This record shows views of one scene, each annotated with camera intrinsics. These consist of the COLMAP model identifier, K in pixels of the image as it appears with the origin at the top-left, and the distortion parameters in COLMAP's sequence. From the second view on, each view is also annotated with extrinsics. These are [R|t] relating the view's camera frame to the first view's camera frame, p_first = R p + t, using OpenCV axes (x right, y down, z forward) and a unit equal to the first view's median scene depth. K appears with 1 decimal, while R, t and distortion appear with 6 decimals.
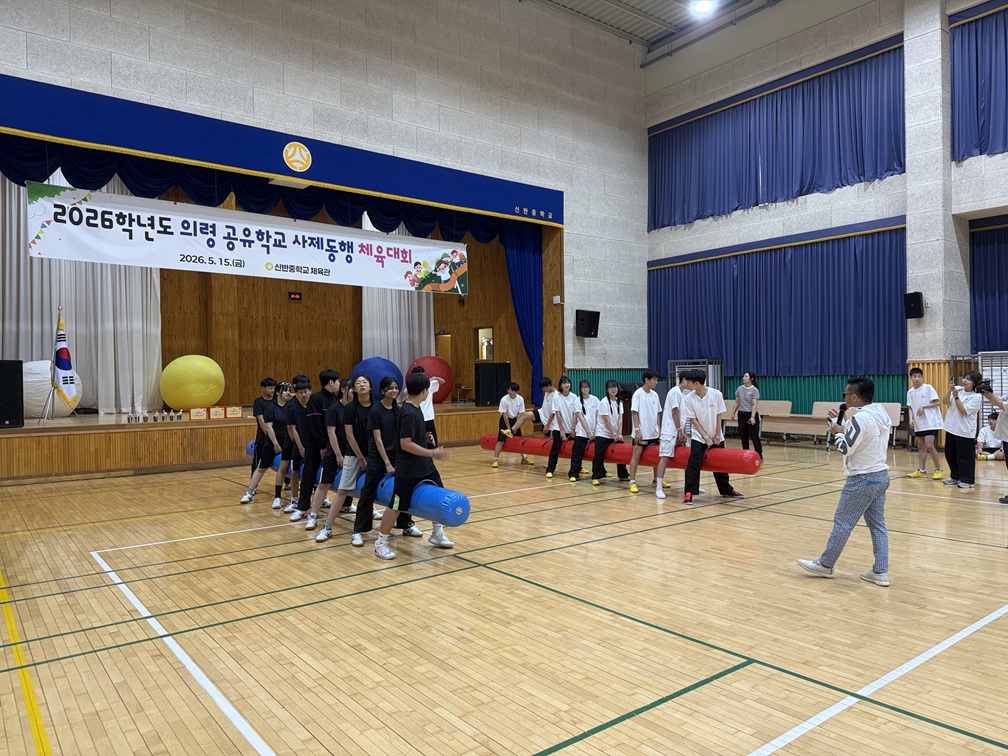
lens RADIAL K [[703.8, 0, 504.0], [0, 703.8, 378.0], [0, 0, 1]] dist [0.155279, -0.252160]
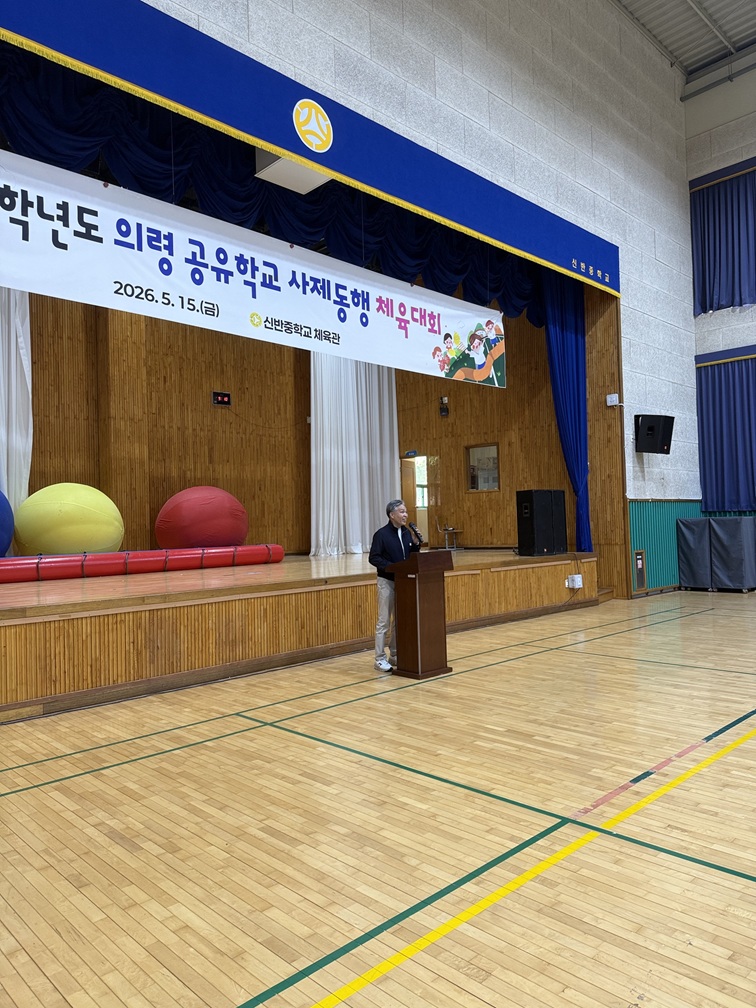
lens RADIAL K [[703.8, 0, 388.4], [0, 703.8, 499.7], [0, 0, 1]] dist [0.155279, -0.252160]
pose [[0.993667, -0.011497, 0.111775, -0.261167], [0.015501, 0.999266, -0.035018, 0.010079], [-0.111291, 0.036529, 0.993116, 0.382730]]
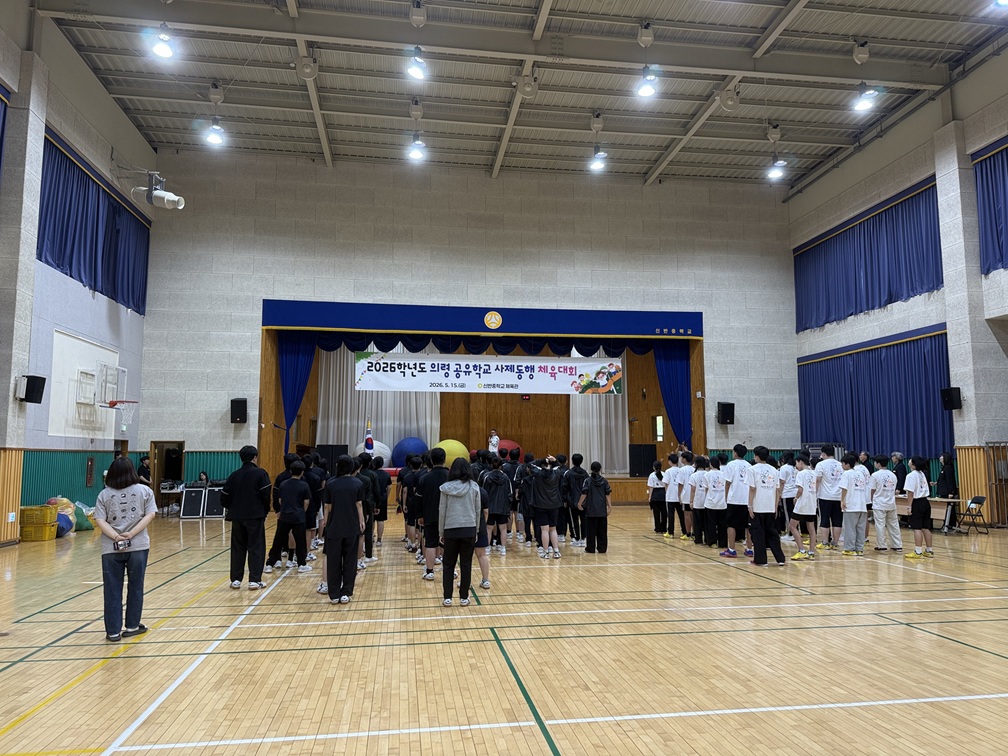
lens RADIAL K [[703.8, 0, 504.0], [0, 703.8, 378.0], [0, 0, 1]] dist [0.155279, -0.252160]
pose [[0.872576, -0.042654, -0.486613, 0.460065], [-0.007800, 0.994837, -0.101189, -0.009428], [0.488416, 0.092091, 0.867738, -0.342167]]
